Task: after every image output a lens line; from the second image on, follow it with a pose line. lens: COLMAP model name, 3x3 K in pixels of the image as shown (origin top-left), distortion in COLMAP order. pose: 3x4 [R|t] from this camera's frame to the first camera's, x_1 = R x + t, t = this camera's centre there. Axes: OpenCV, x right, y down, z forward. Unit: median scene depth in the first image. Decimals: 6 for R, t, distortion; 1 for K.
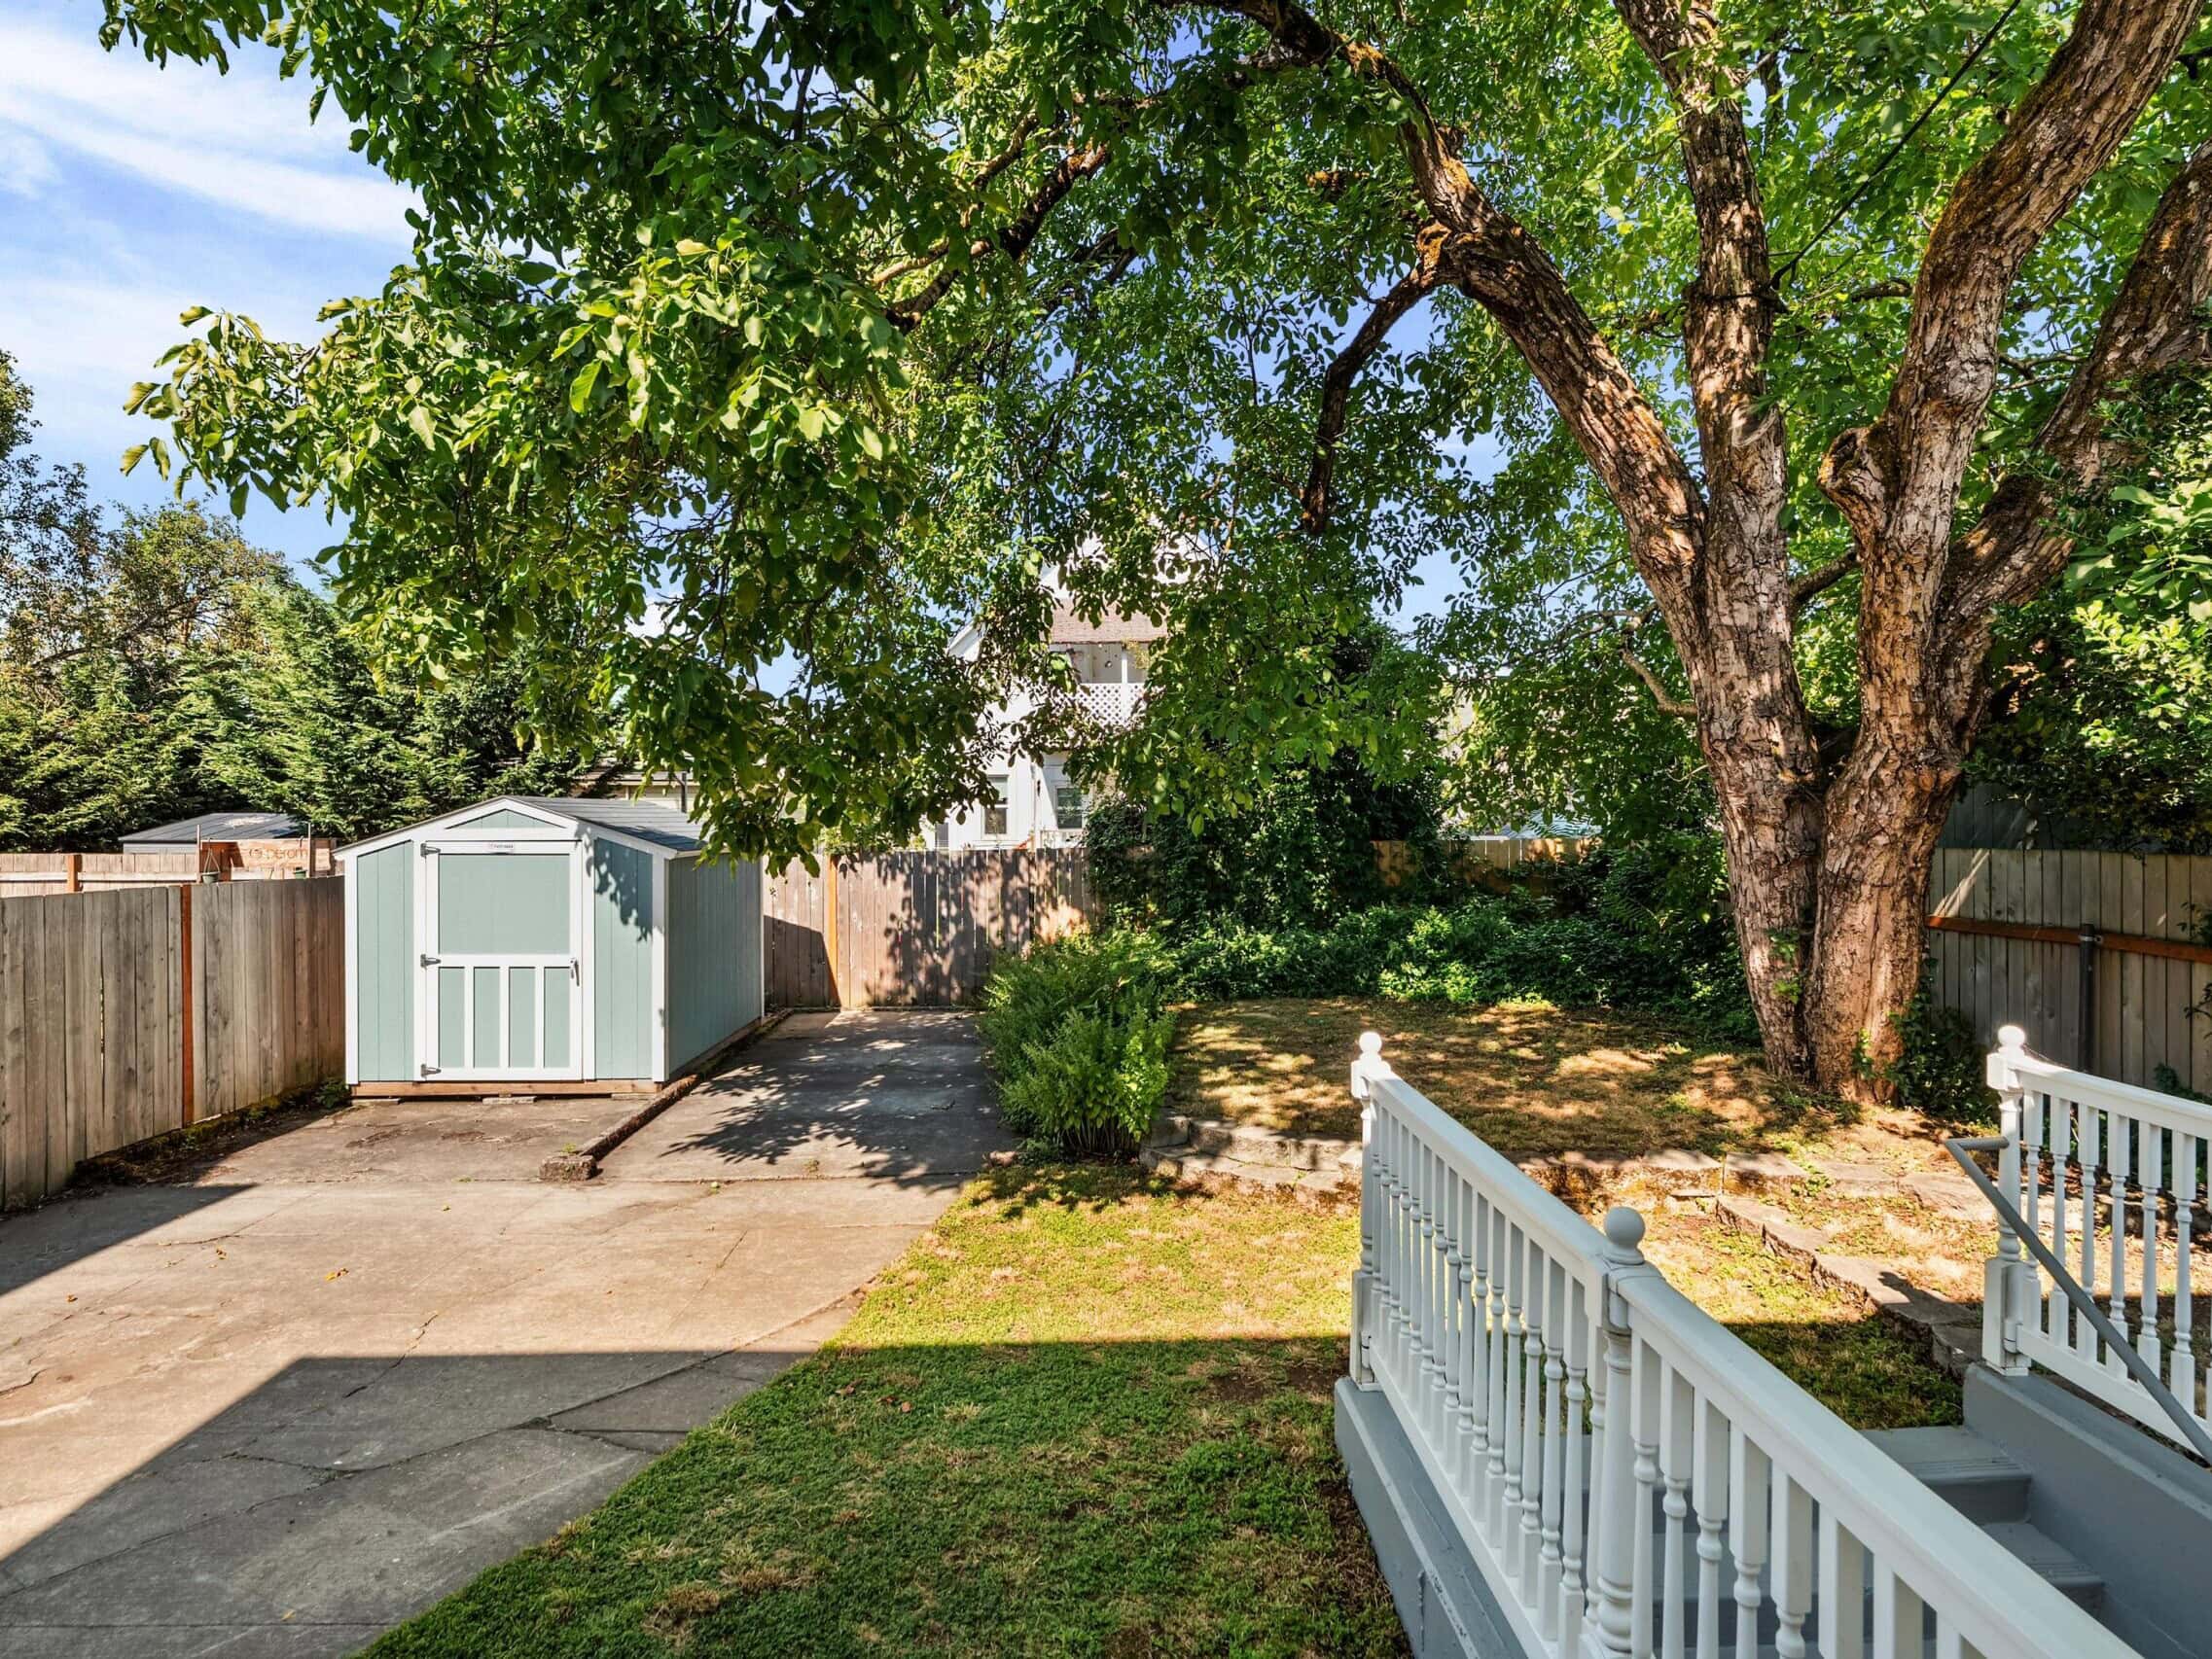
lens RADIAL K [[1215.7, 0, 1113.4], [0, 1215.7, 824.1], [0, 0, 1]] dist [-0.019731, 0.008240]
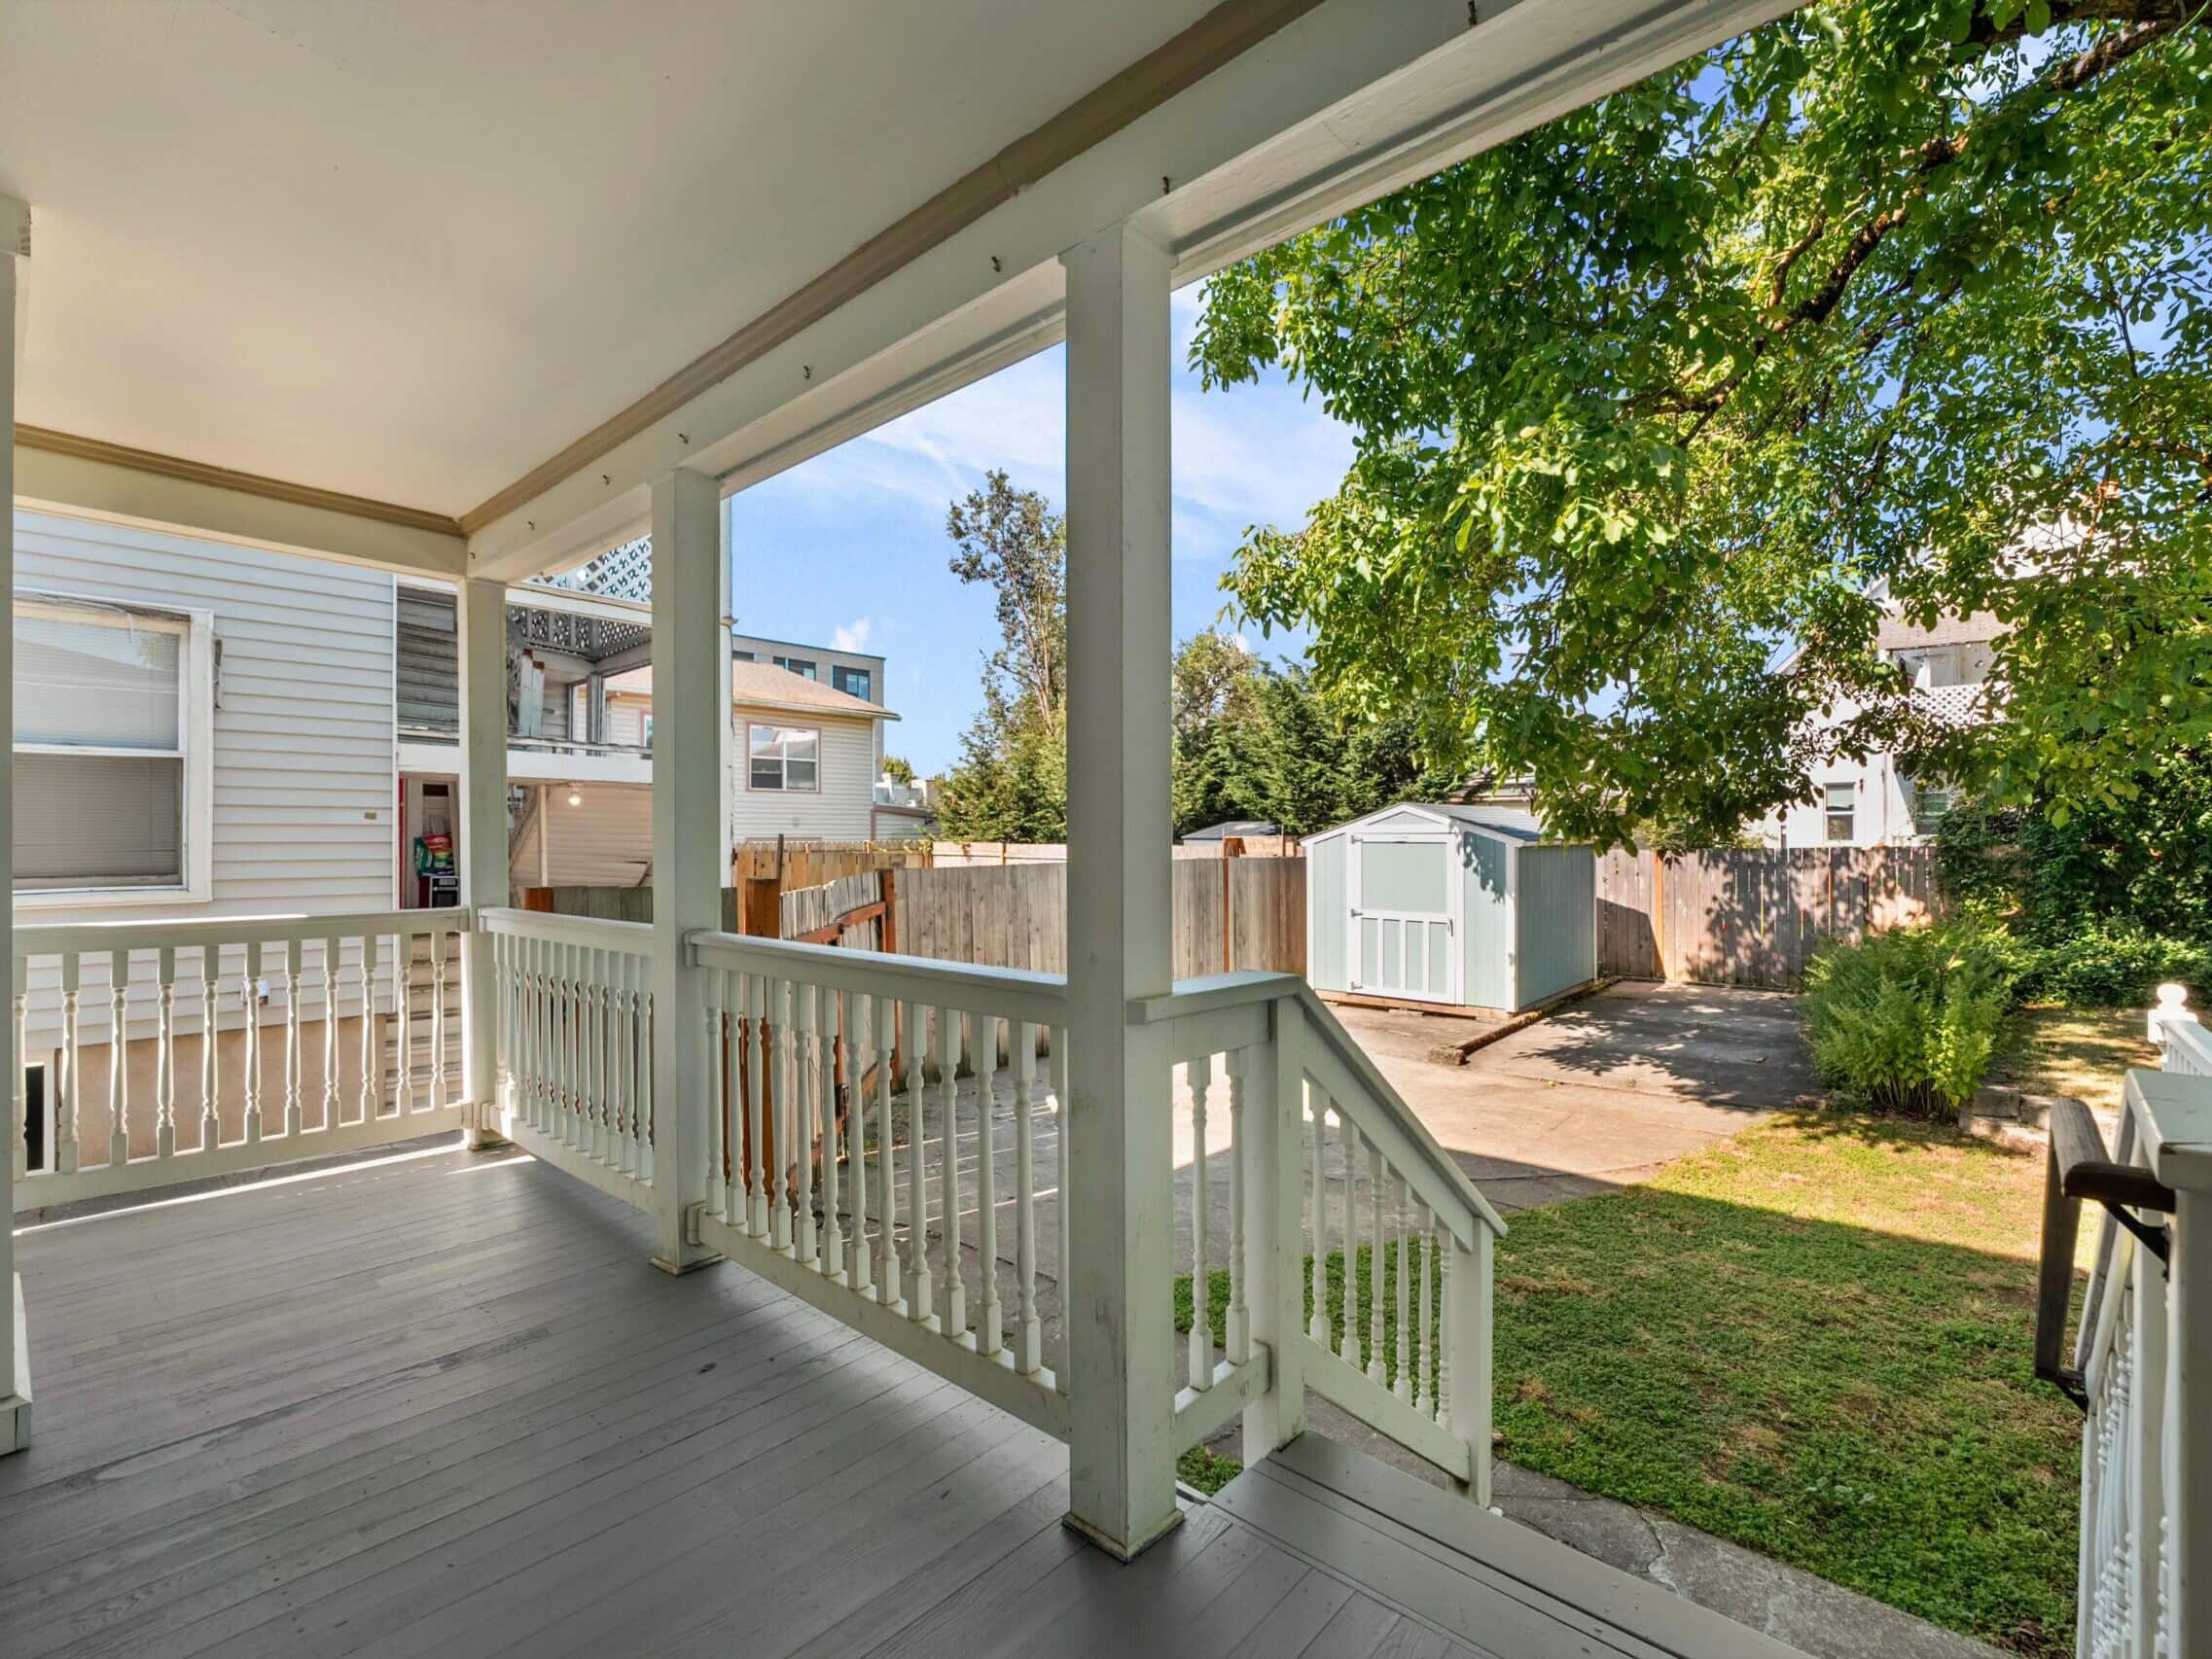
lens RADIAL K [[989.1, 0, 1100.8], [0, 989.1, 838.5], [0, 0, 1]] dist [-0.016410, -0.001389]
pose [[0.728693, 0.002962, -0.684834, 0.055670], [-0.001131, 0.999994, 0.003121, 0.021106], [0.684840, -0.001500, 0.728692, -0.143128]]
